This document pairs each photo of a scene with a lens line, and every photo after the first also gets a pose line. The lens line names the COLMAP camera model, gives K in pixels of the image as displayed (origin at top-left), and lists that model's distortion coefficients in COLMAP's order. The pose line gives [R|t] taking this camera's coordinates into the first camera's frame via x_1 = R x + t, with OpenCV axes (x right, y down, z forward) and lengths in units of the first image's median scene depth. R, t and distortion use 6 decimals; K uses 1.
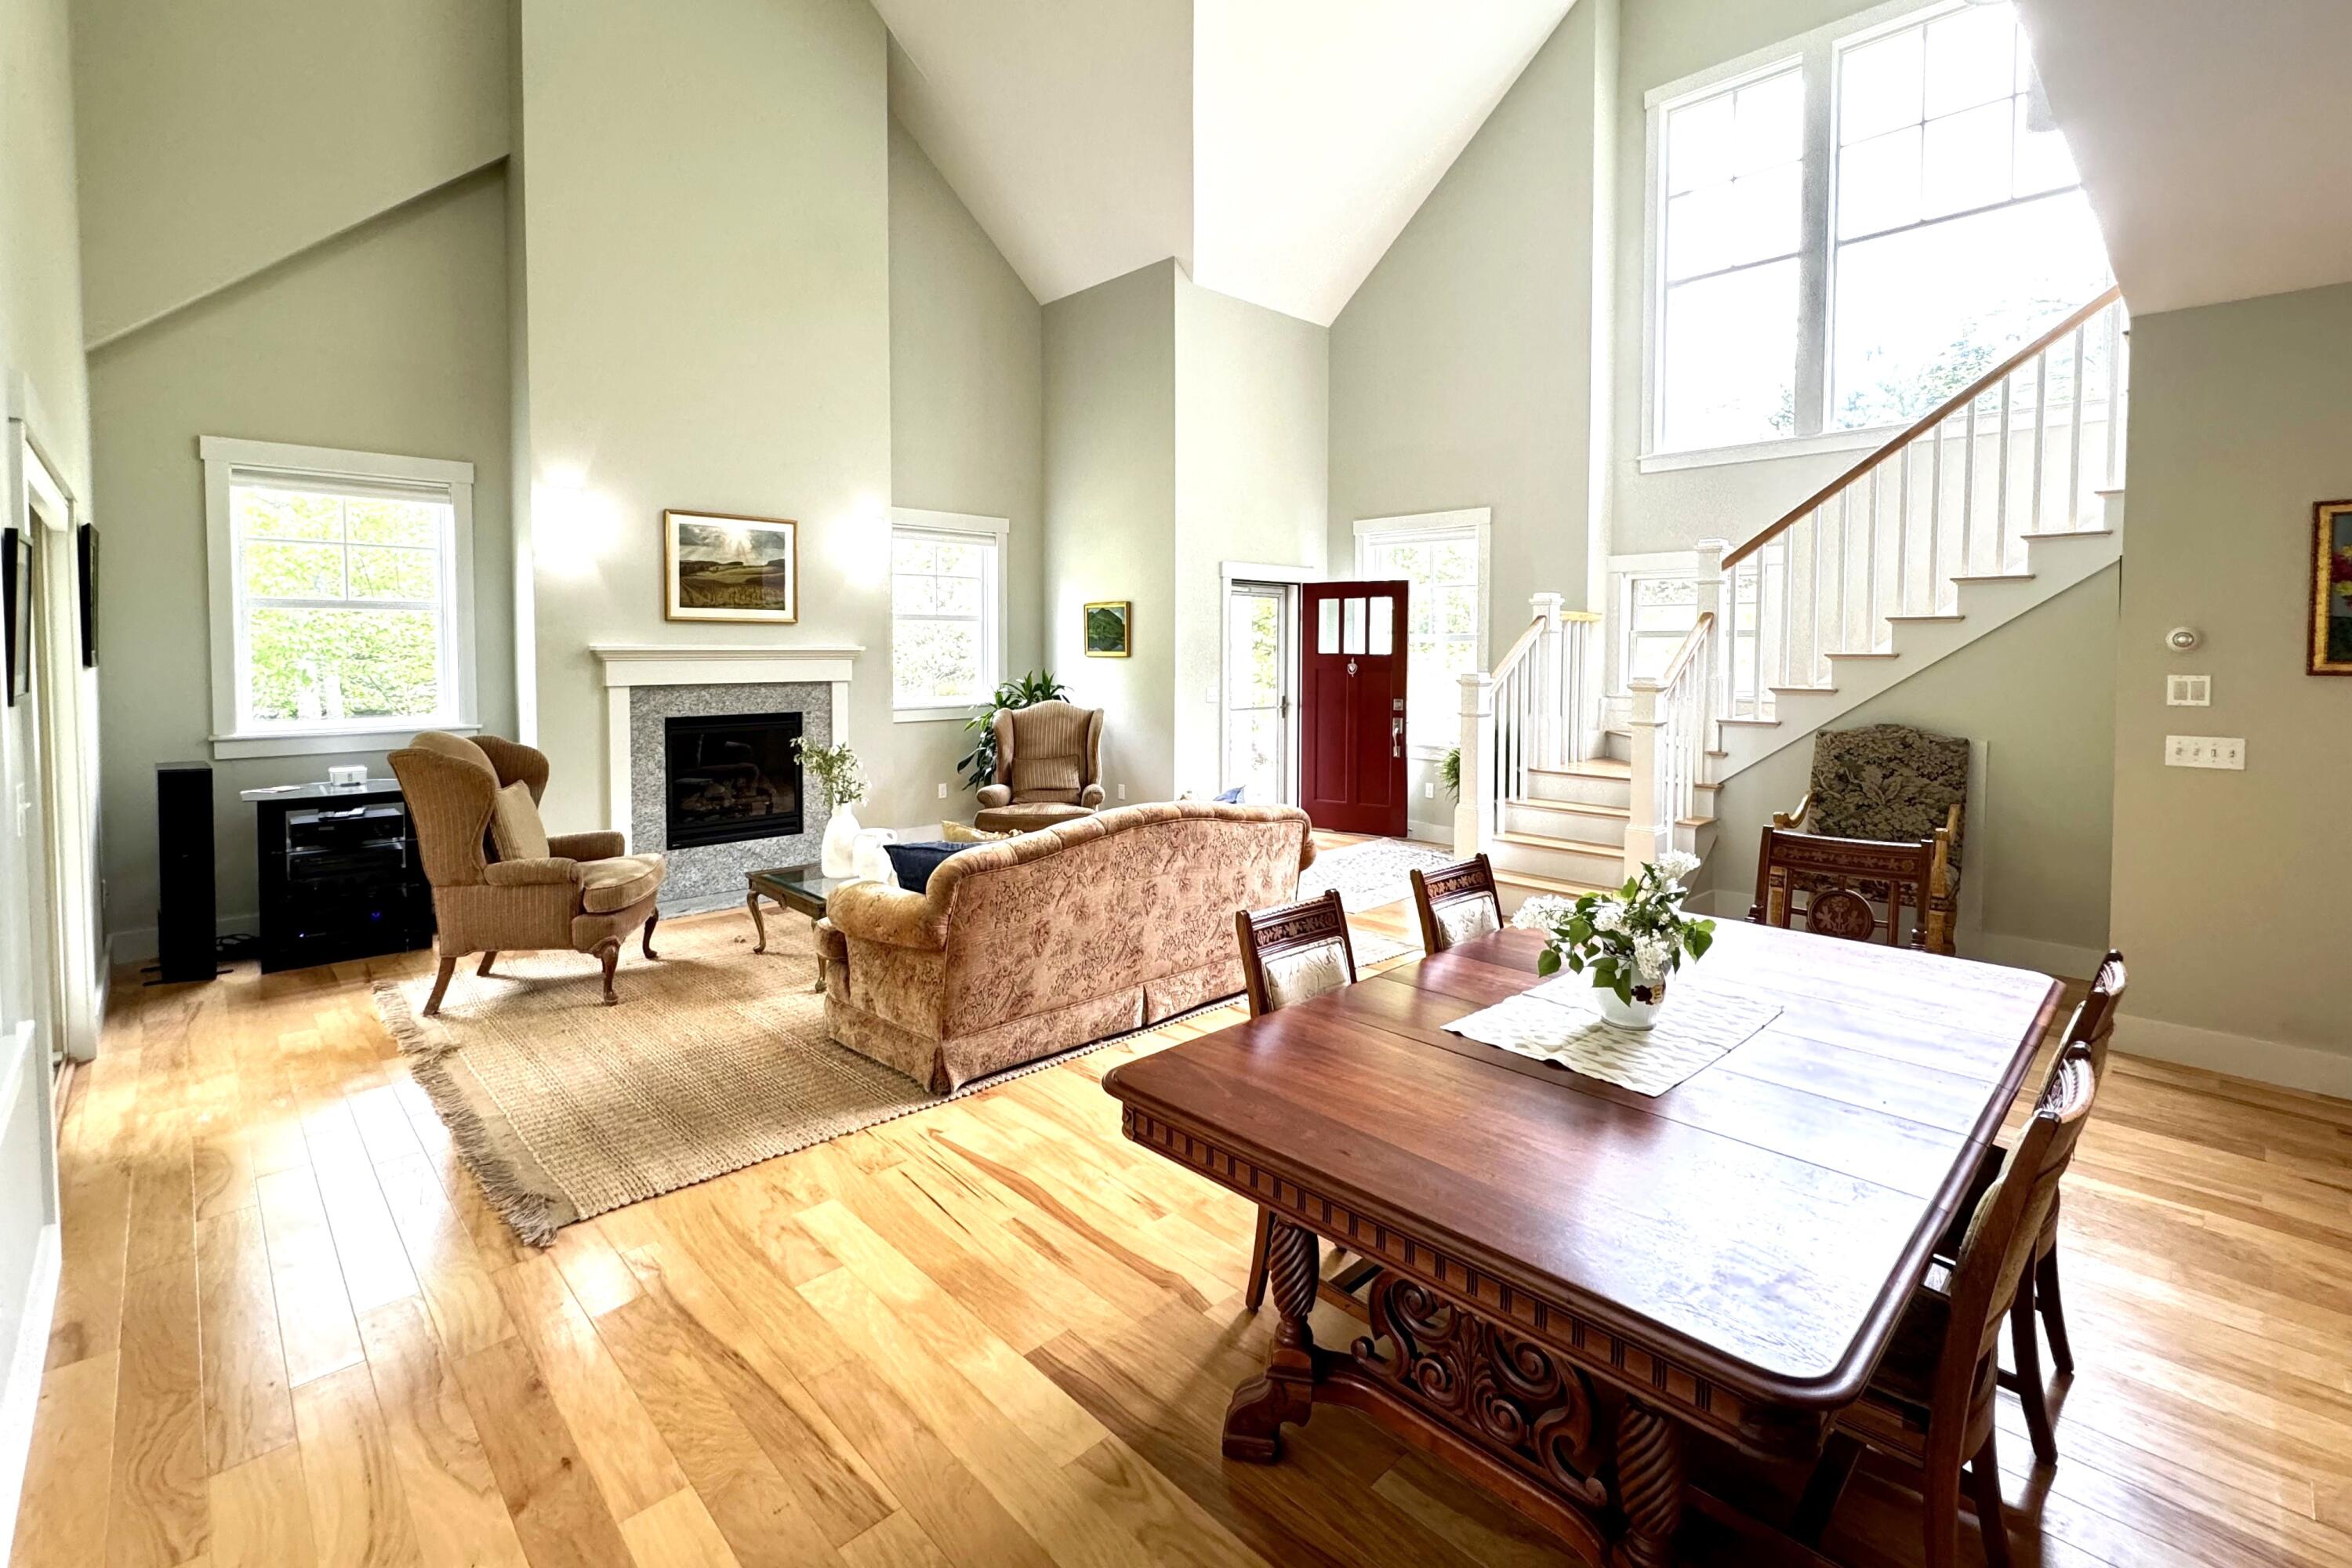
lens RADIAL K [[1032.9, 0, 1172.3], [0, 1032.9, 782.2], [0, 0, 1]] dist [-0.007248, 0.000258]
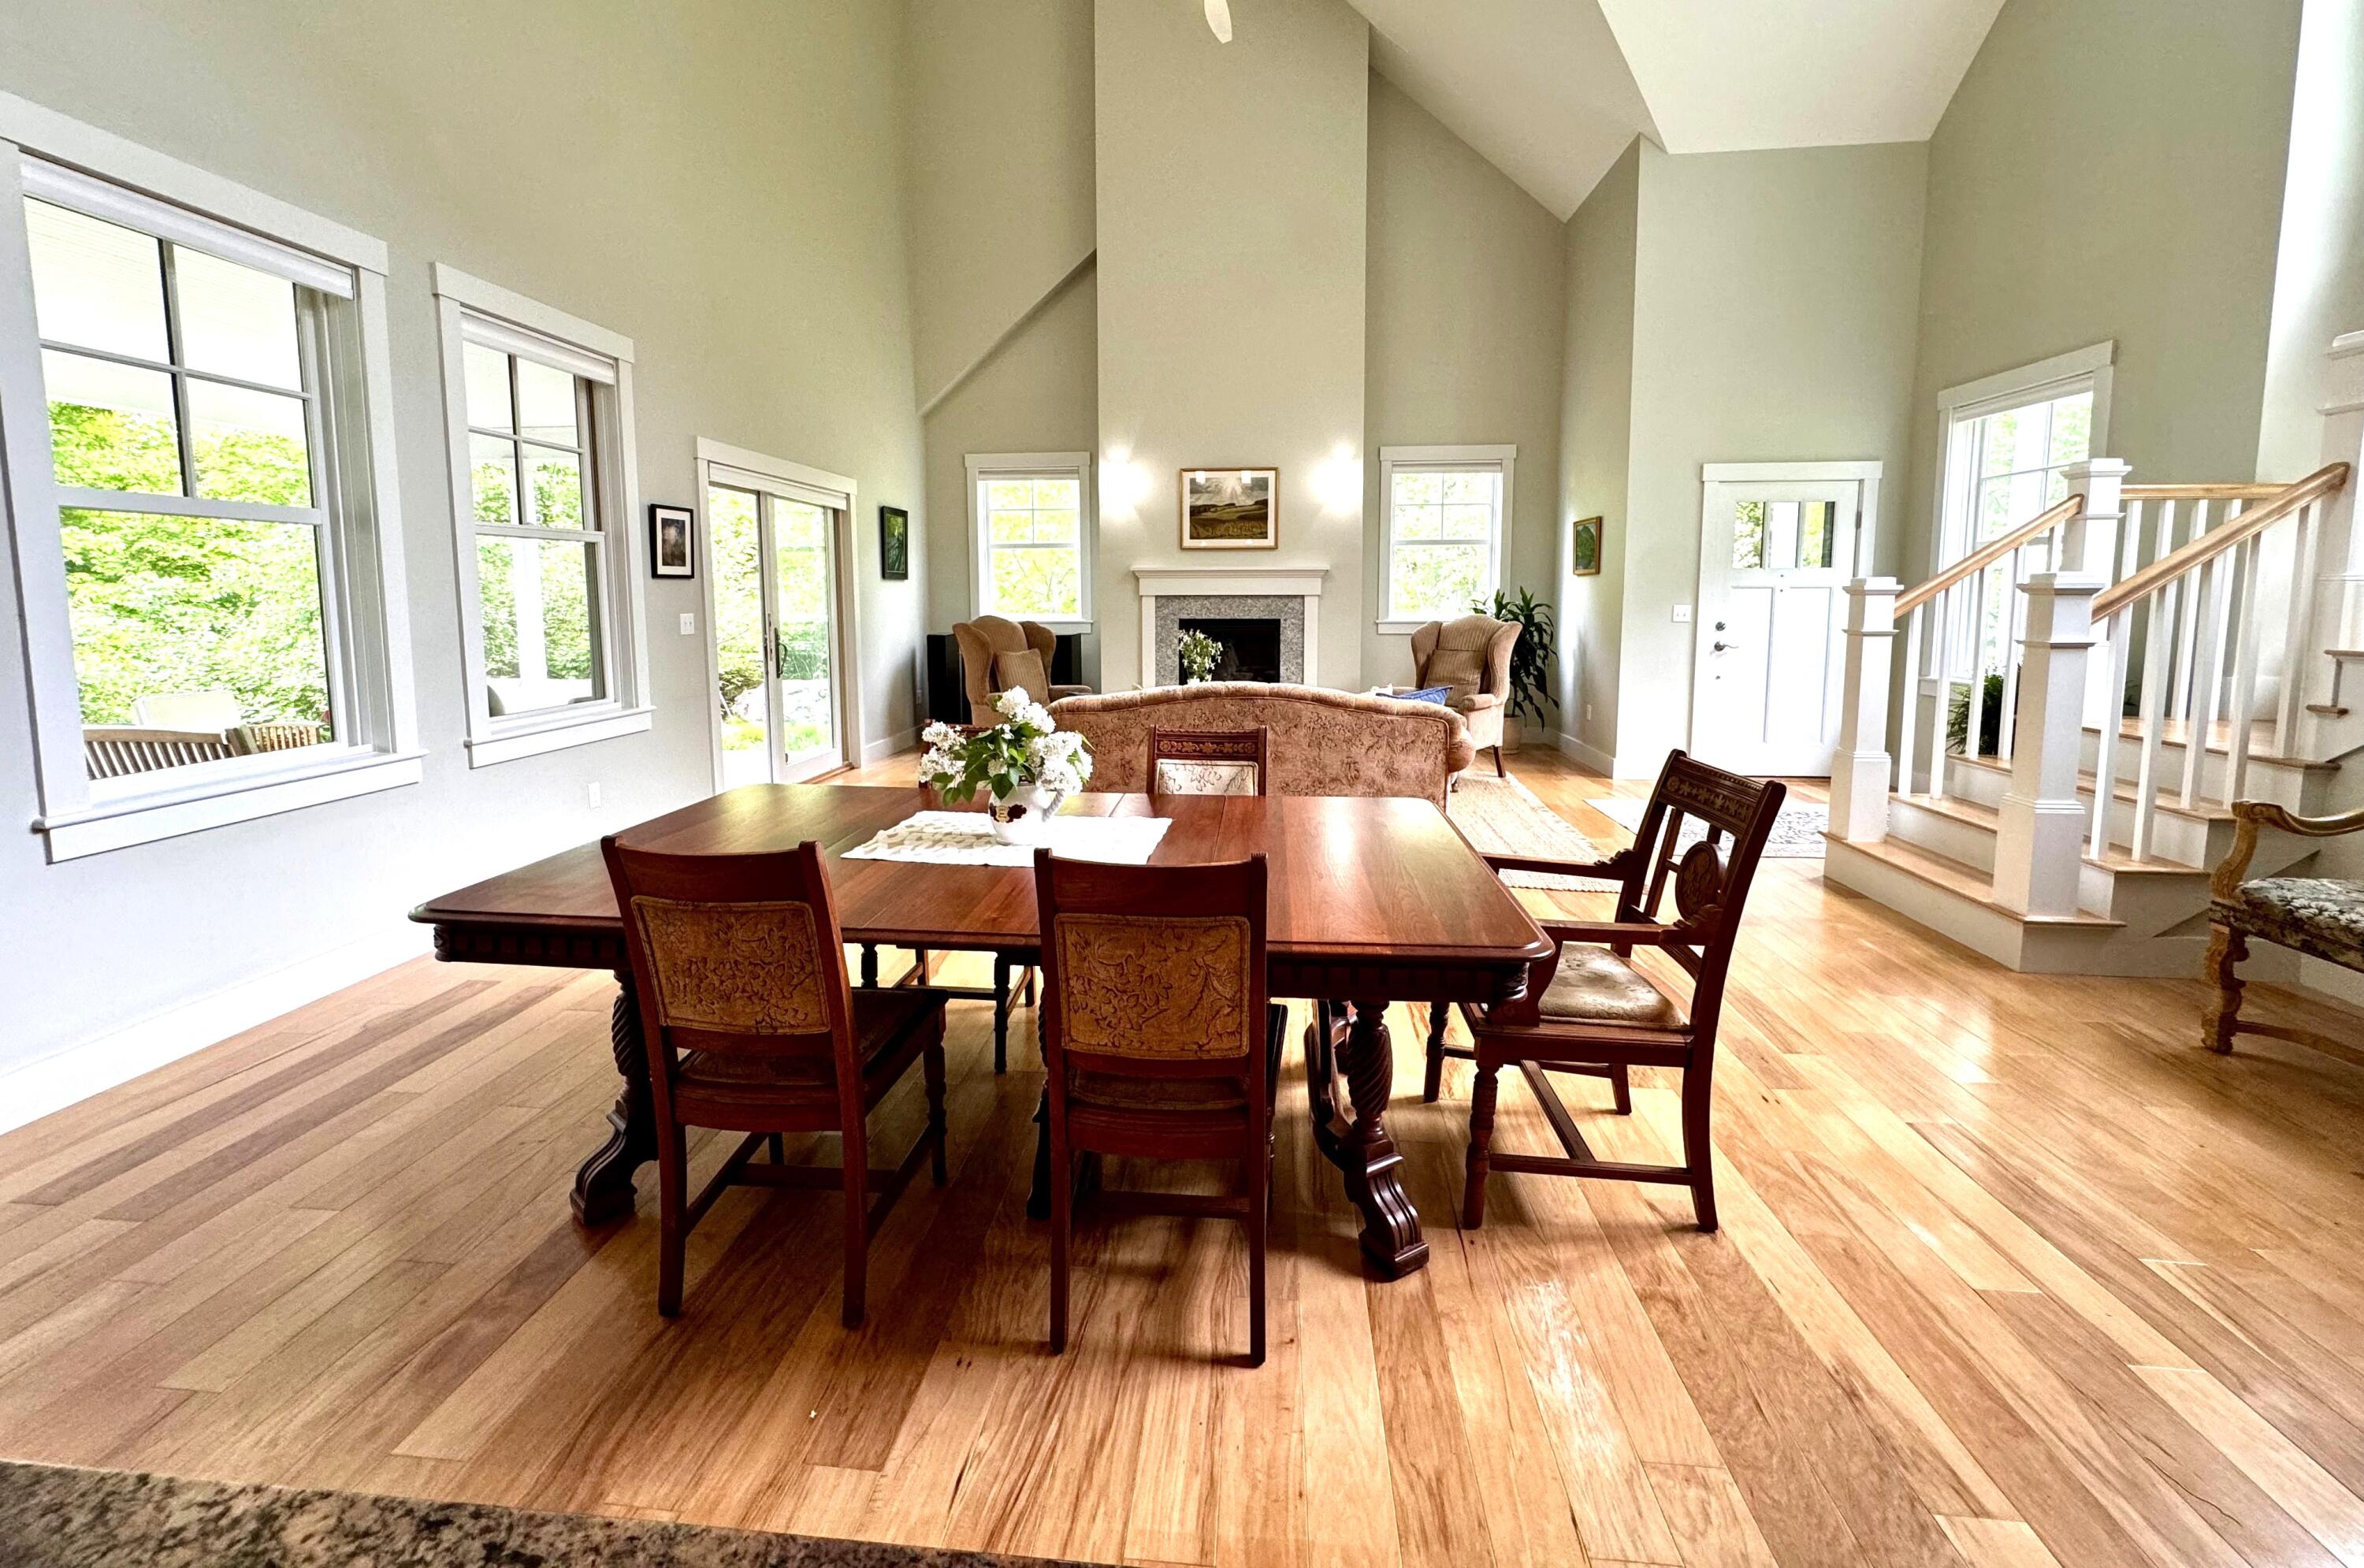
lens RADIAL K [[913.2, 0, 1177.8], [0, 913.2, 766.1], [0, 0, 1]] dist [-0.000110, 0.000040]
pose [[0.659109, 0.136421, -0.739571, 0.475237], [-0.091358, 0.990651, 0.101317, 0.011610], [0.746478, 0.000787, 0.665410, 0.162534]]
